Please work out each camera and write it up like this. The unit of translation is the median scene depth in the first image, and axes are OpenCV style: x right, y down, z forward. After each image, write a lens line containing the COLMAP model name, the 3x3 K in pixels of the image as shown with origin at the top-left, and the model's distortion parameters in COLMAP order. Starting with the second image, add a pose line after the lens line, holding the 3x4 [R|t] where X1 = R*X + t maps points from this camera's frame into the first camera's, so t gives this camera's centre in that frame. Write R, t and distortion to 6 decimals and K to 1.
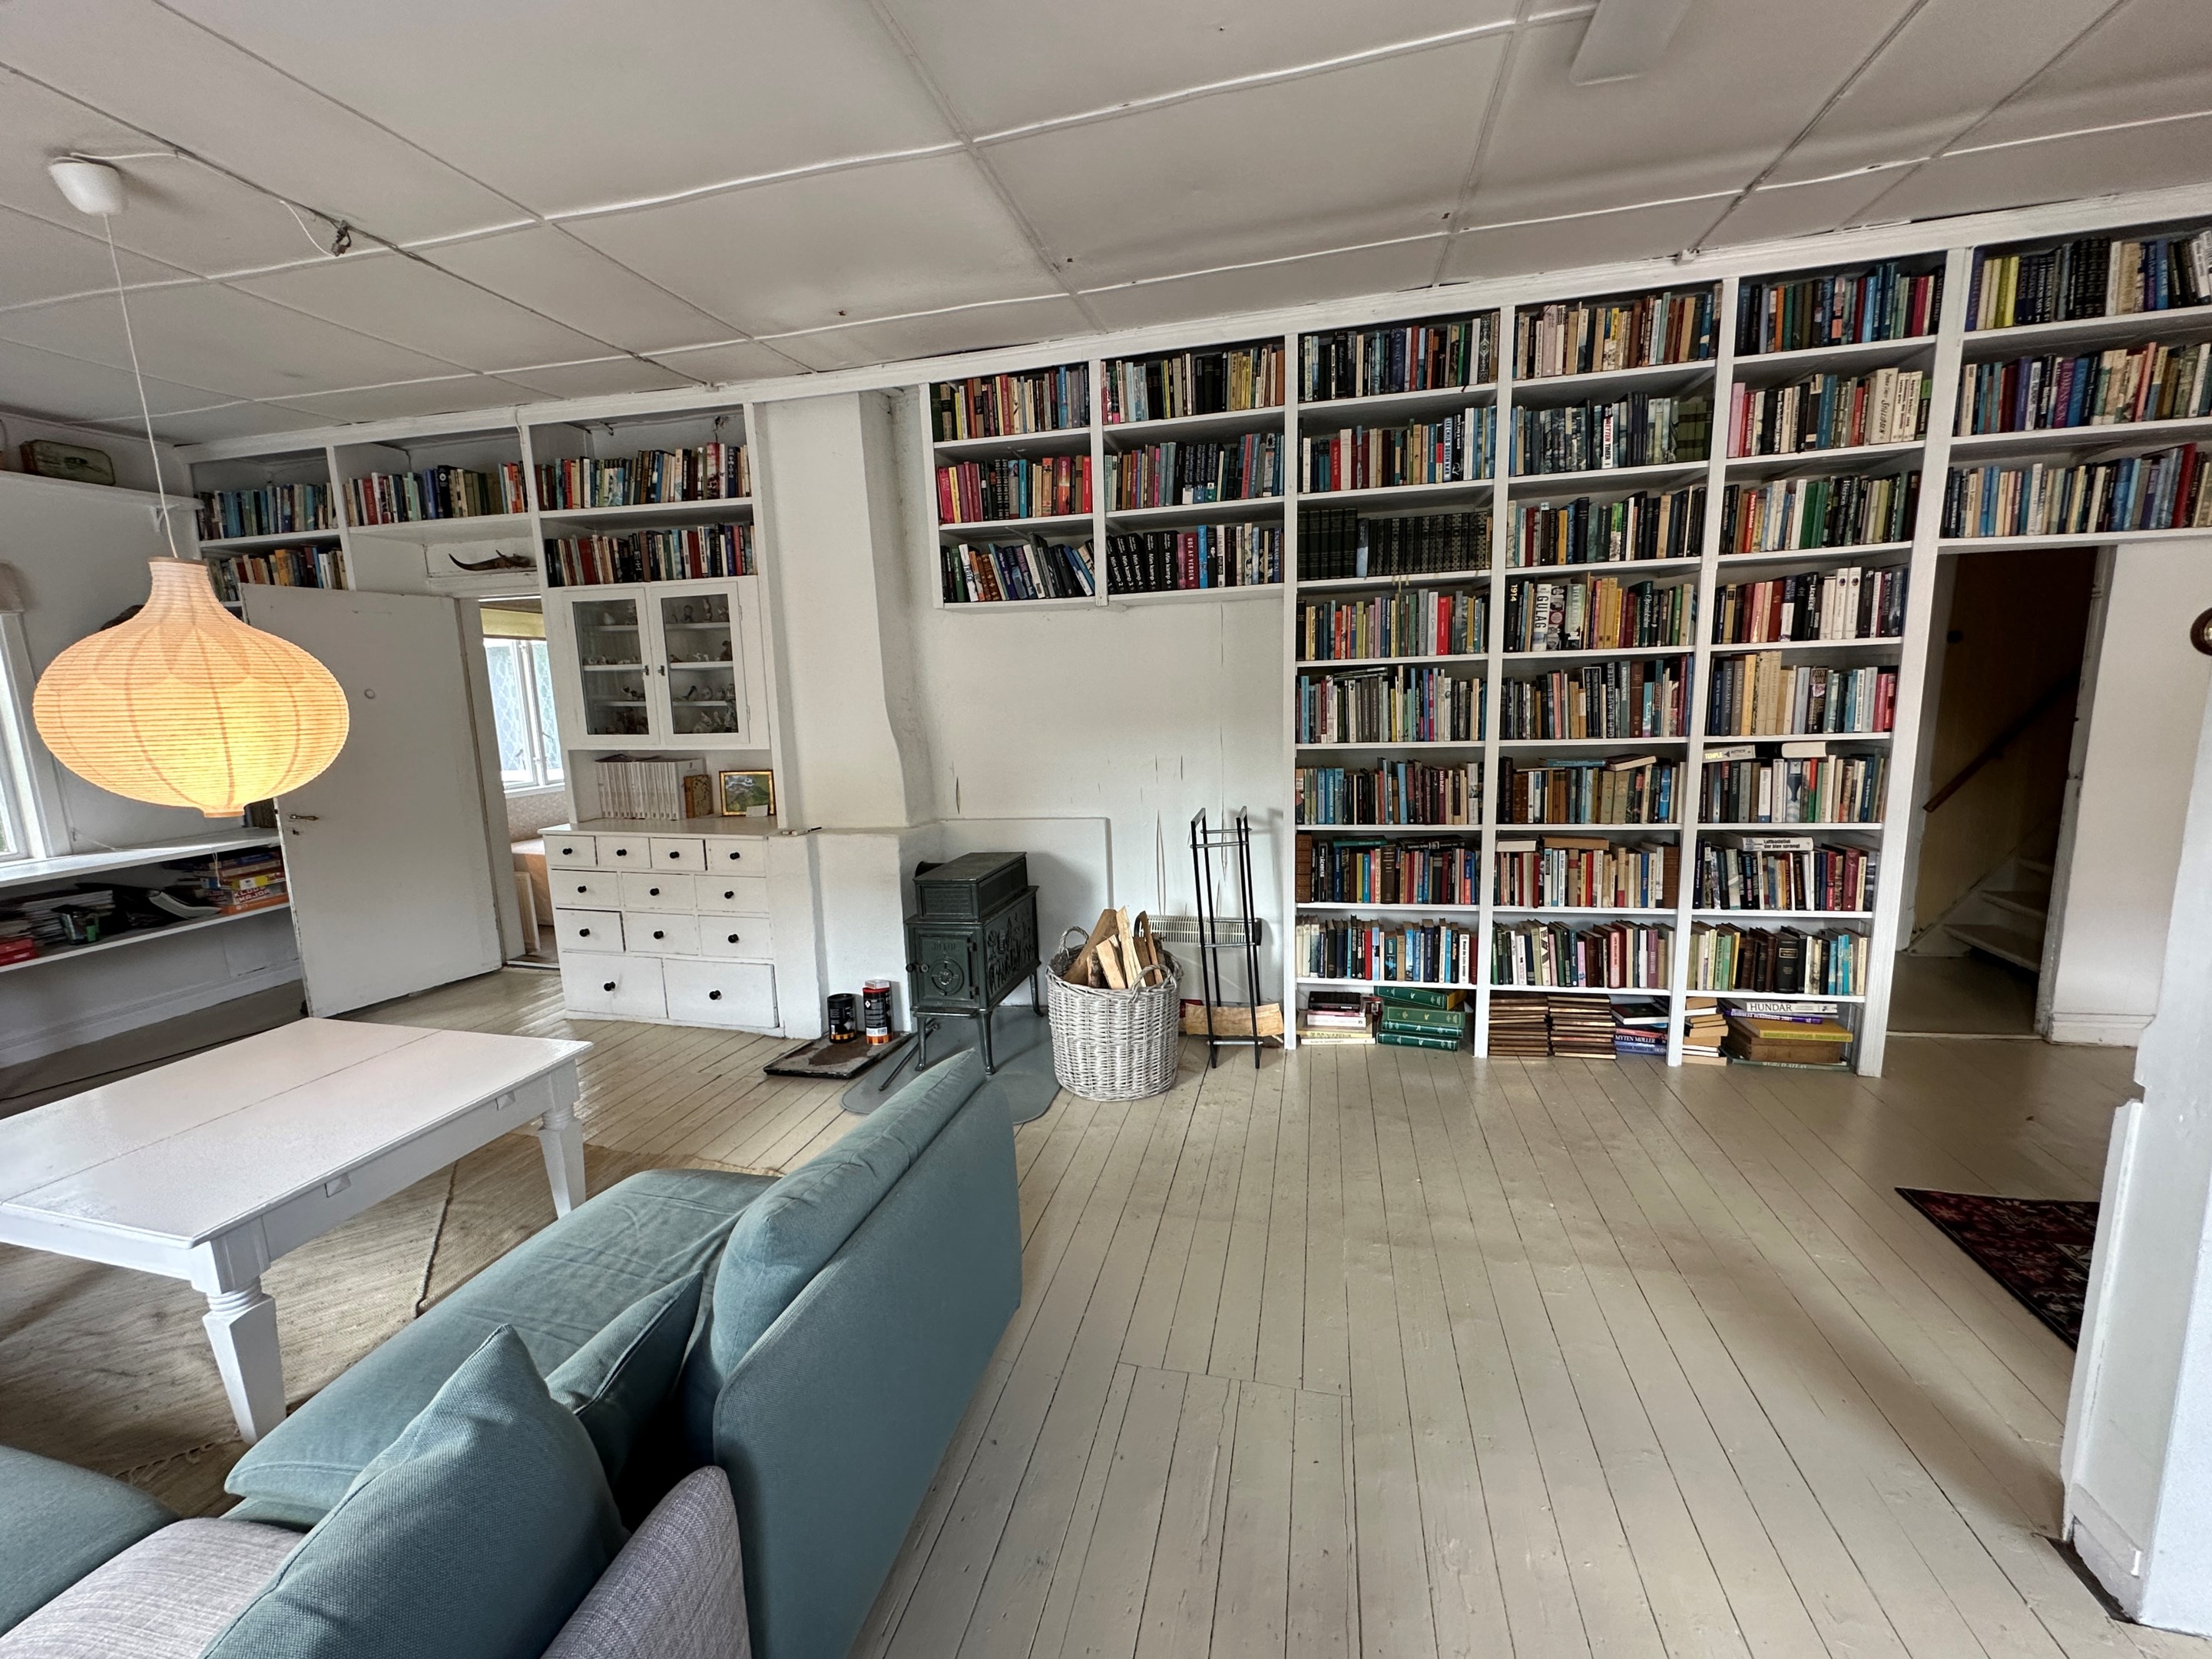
lens RADIAL K [[881.7, 0, 1101.1], [0, 881.7, 825.4], [0, 0, 1]] dist [-0.004626, 0.000717]
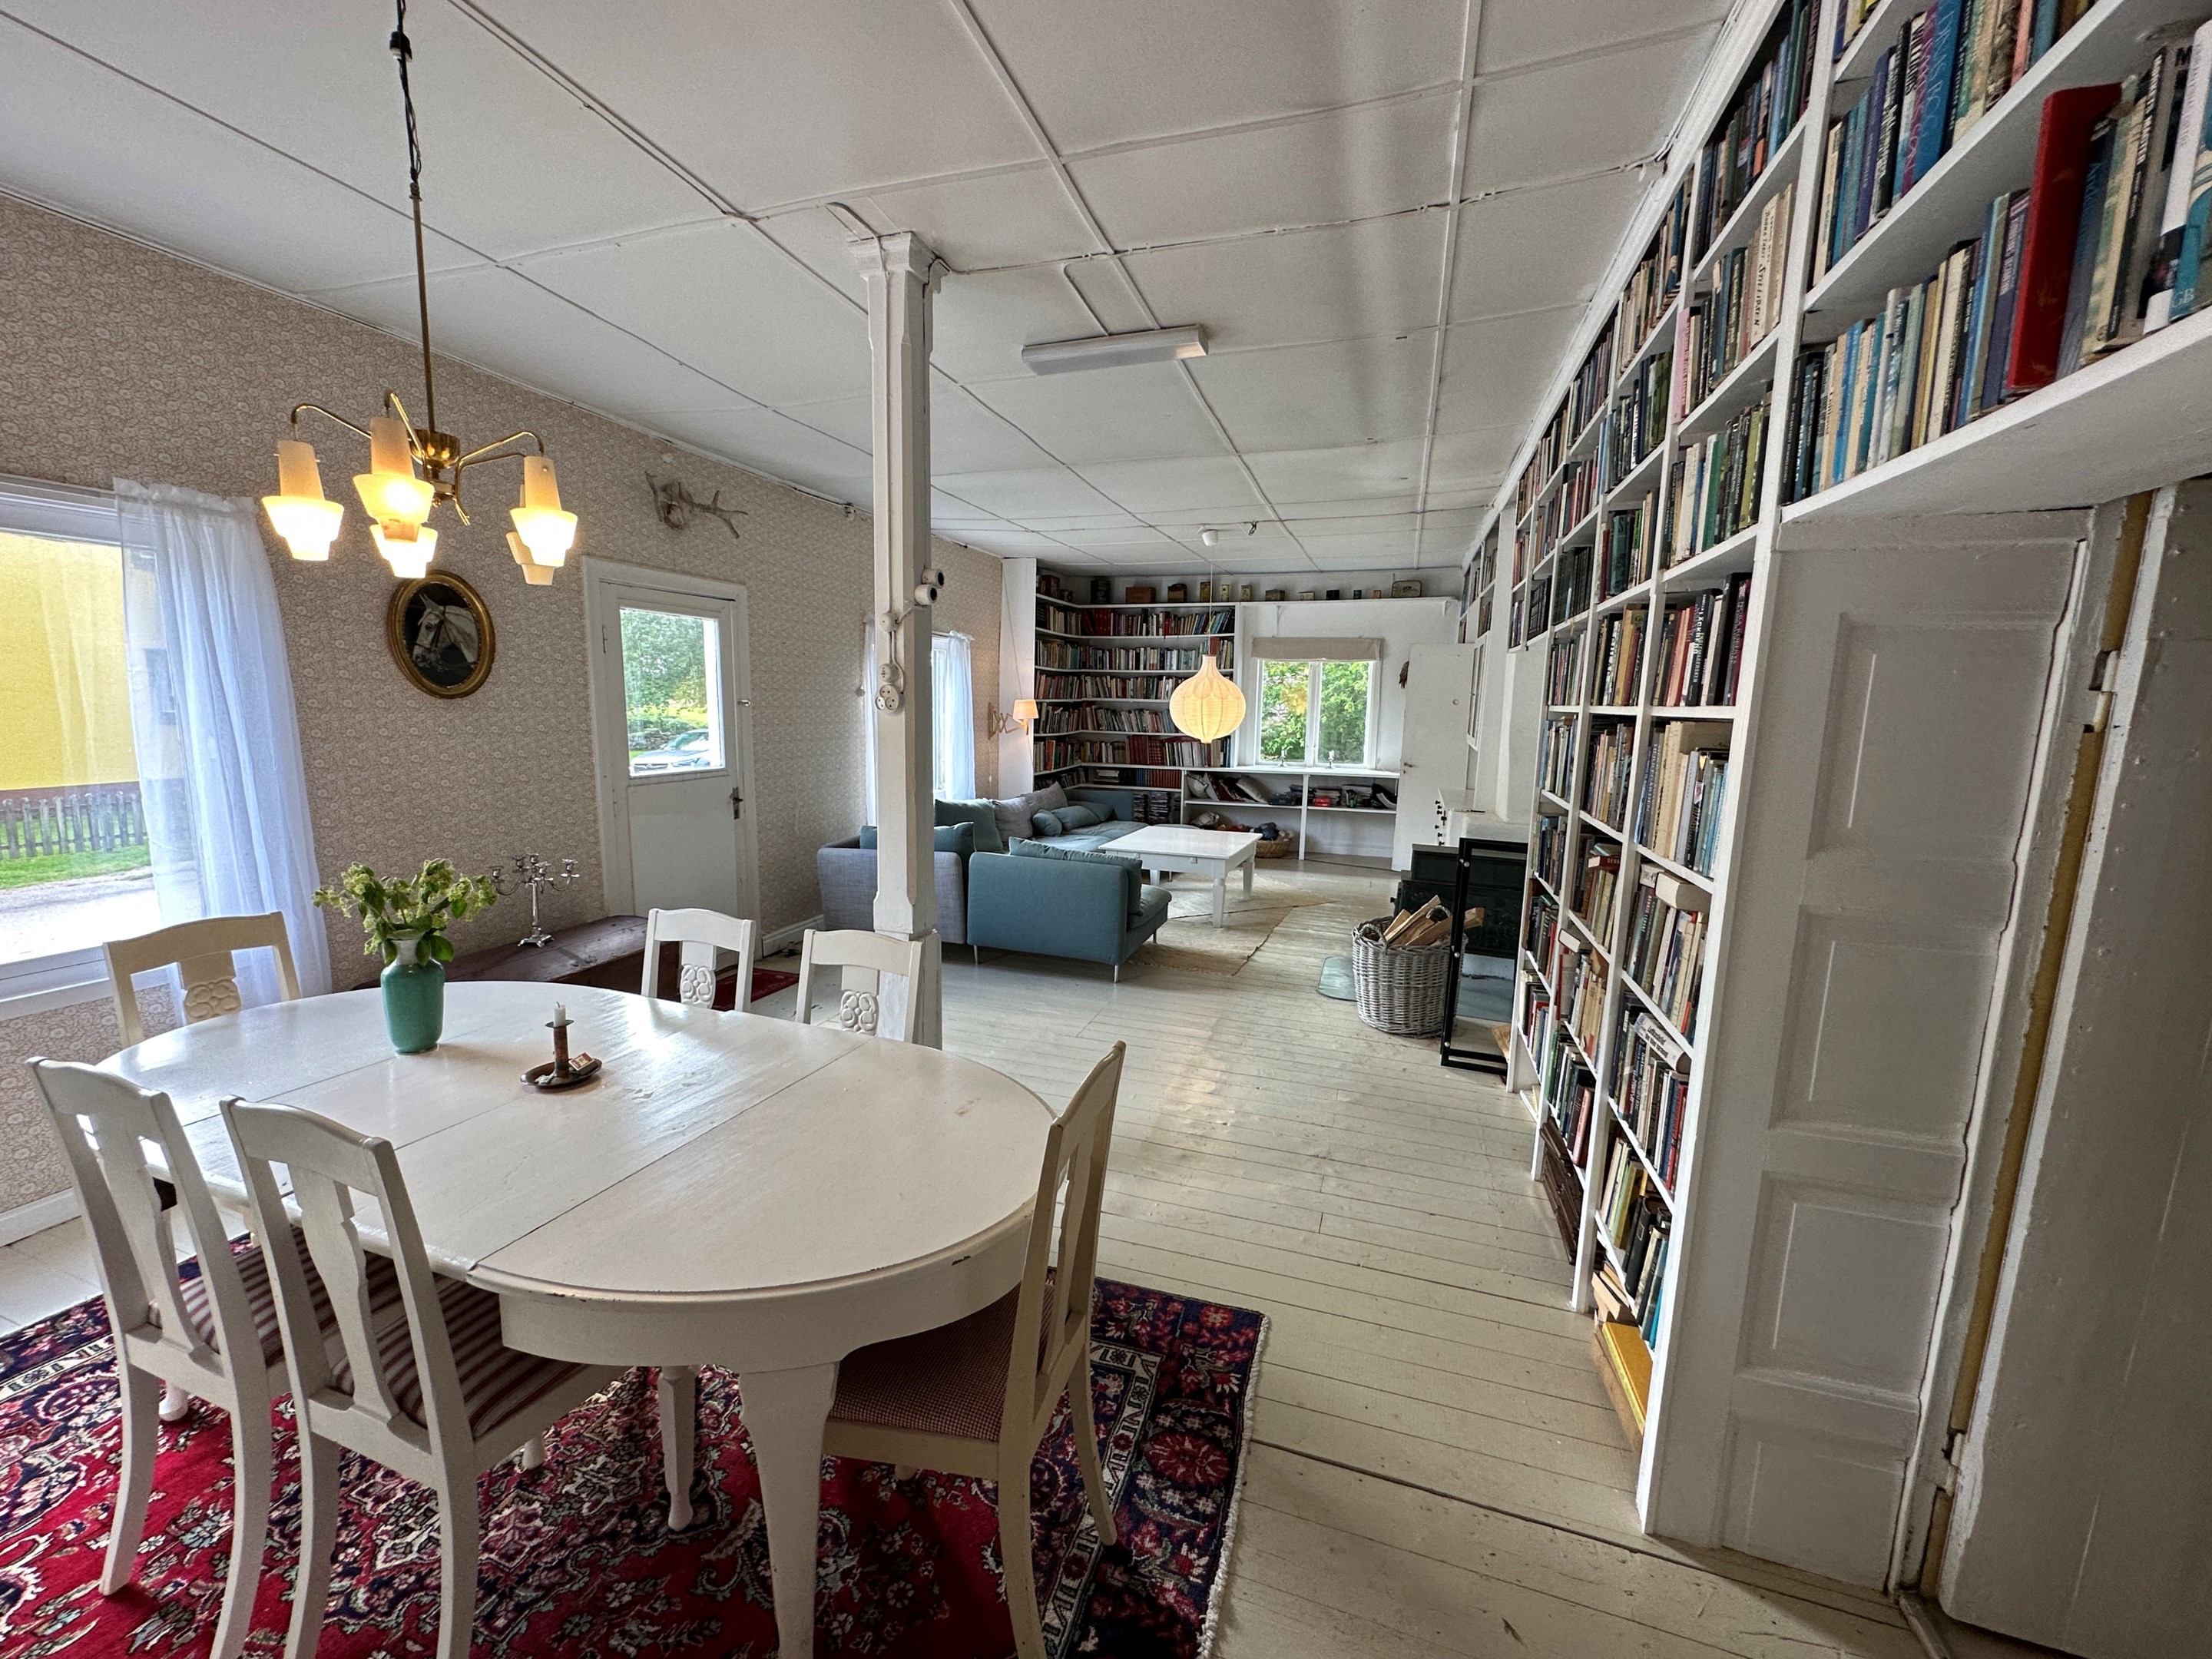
lens RADIAL K [[881.7, 0, 1104.6], [0, 881.7, 831.5], [0, 0, 1]] dist [-0.004626, 0.000717]
pose [[-0.088630, 0.181893, -0.979316, 1.357949], [-0.174377, 0.965168, 0.195047, -0.167733], [0.980682, 0.188057, -0.053825, 0.632309]]
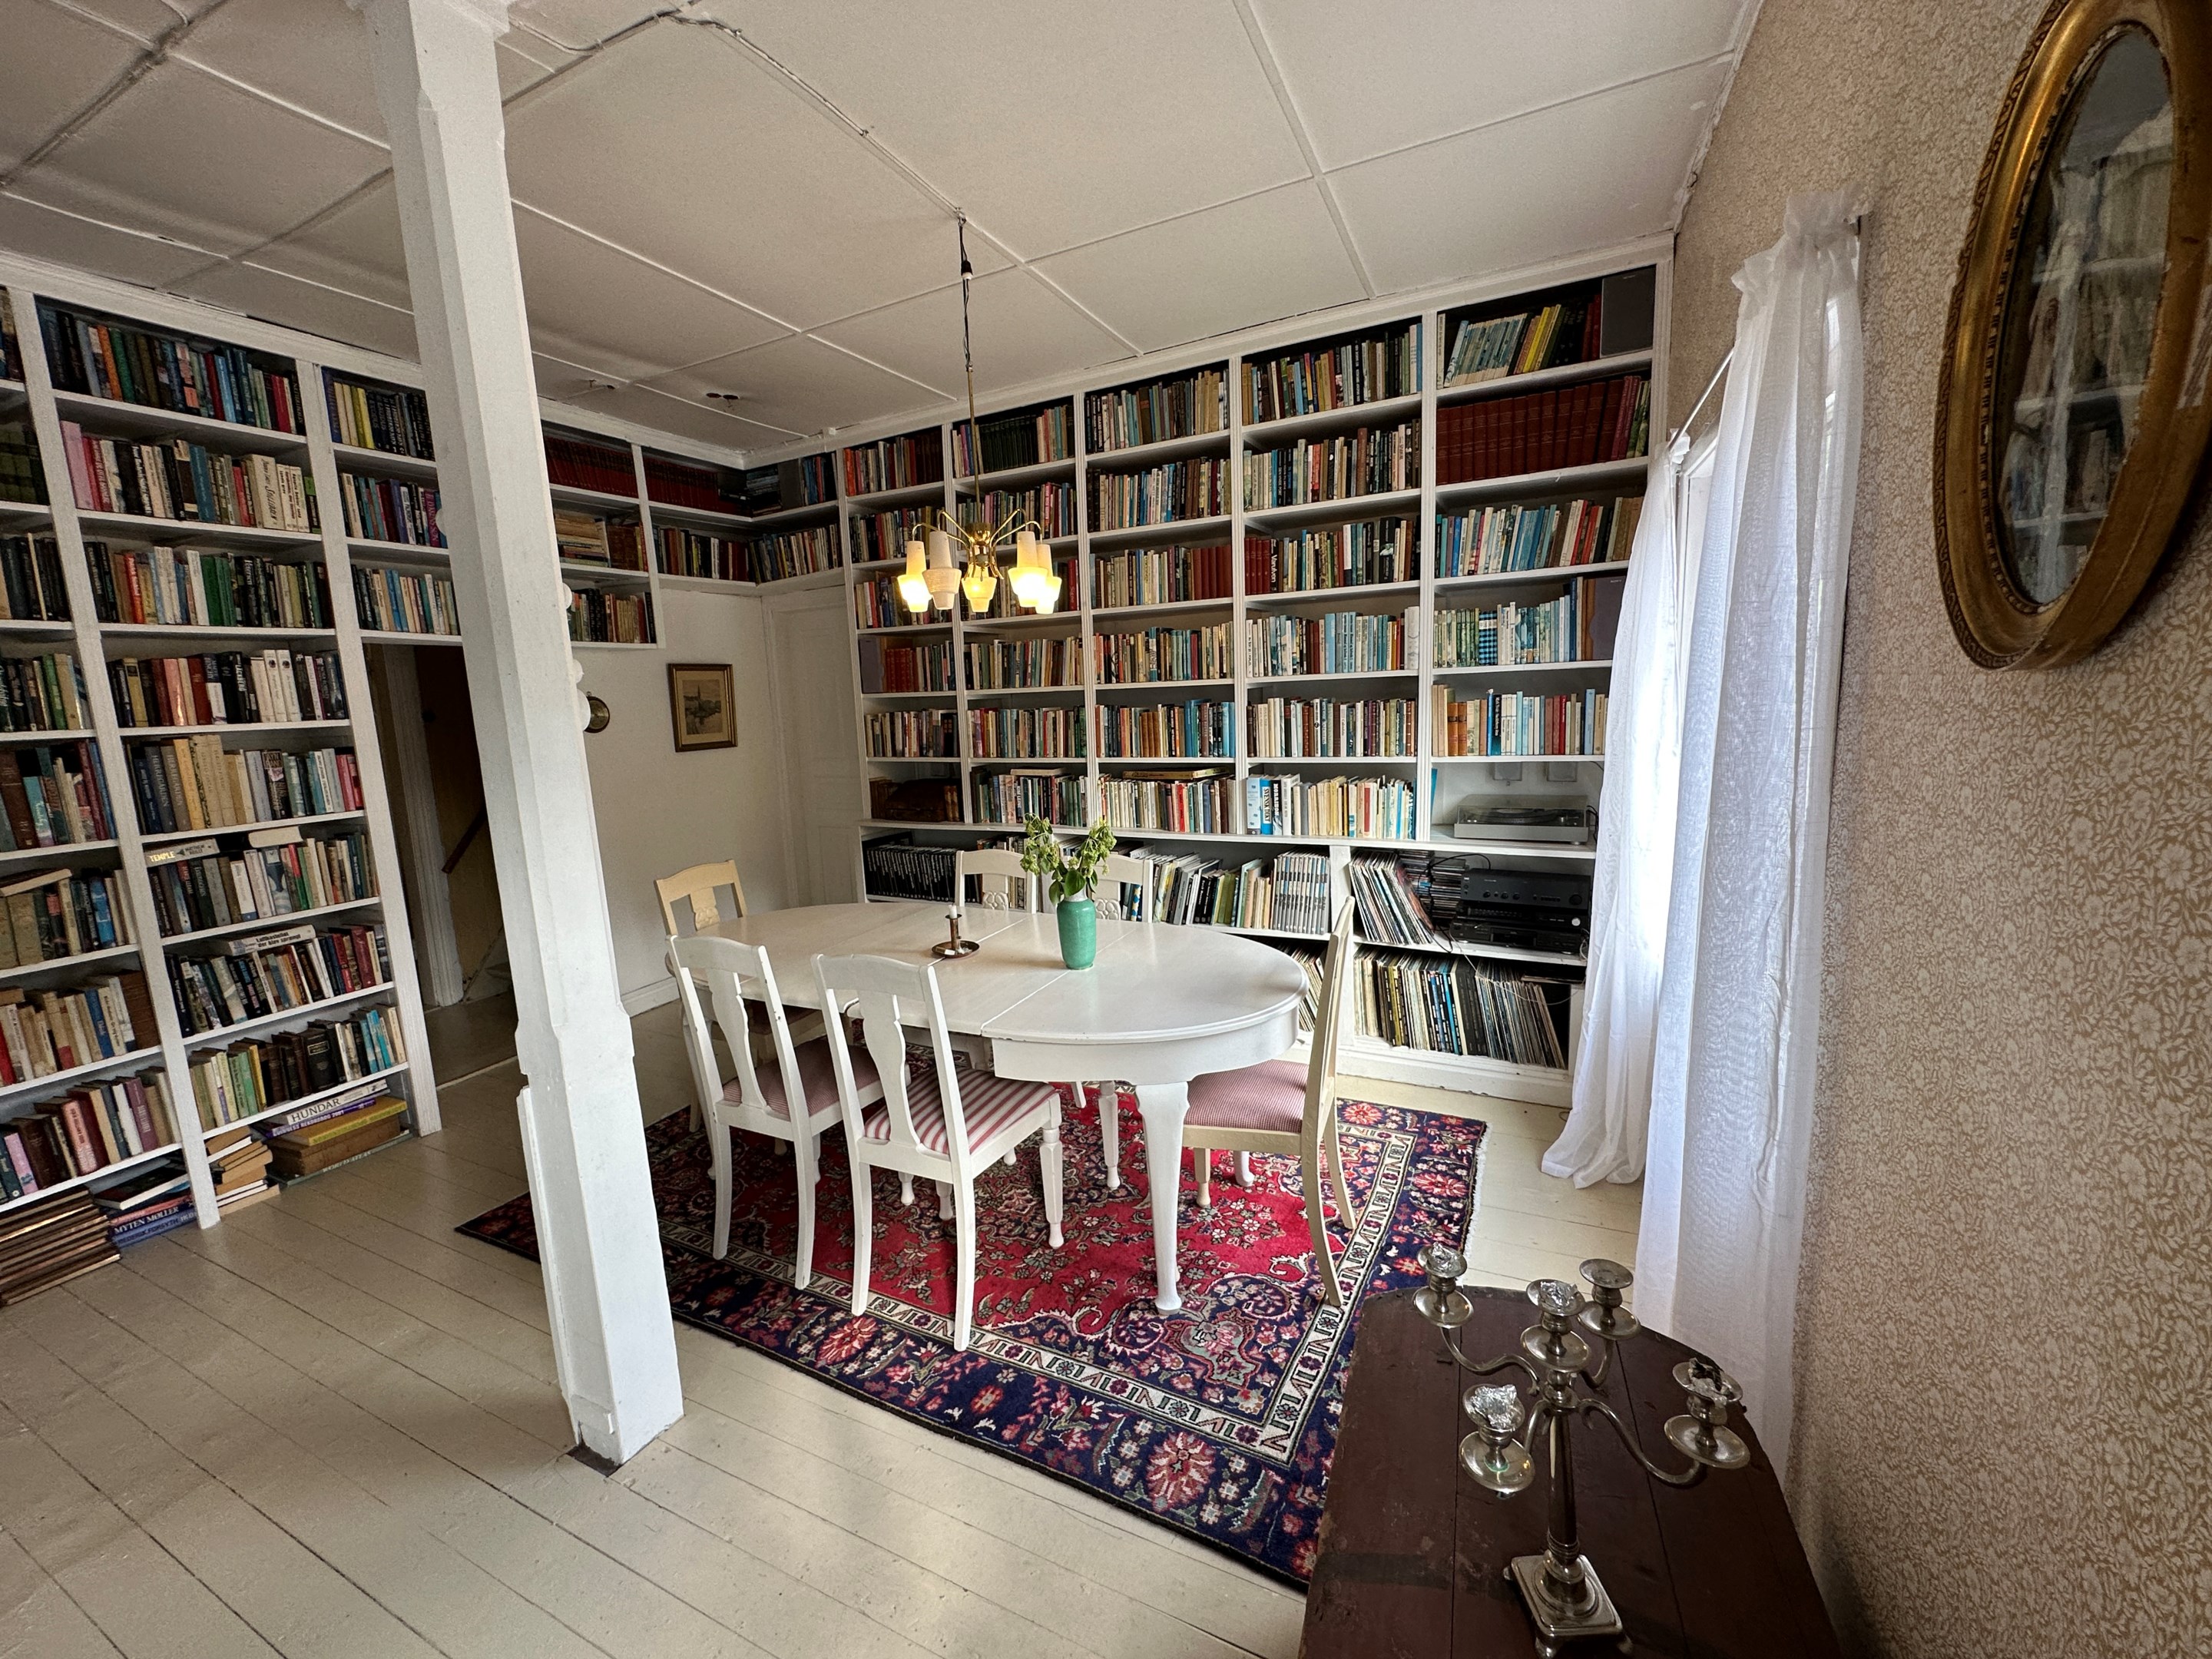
lens RADIAL K [[881.7, 0, 1109.3], [0, 881.7, 824.7], [0, 0, 1]] dist [-0.004626, 0.000717]
pose [[0.211112, -0.114345, 0.970751, 0.070134], [0.193063, 0.978447, 0.073266, 0.004961], [-0.958206, 0.171949, 0.228637, -0.074365]]
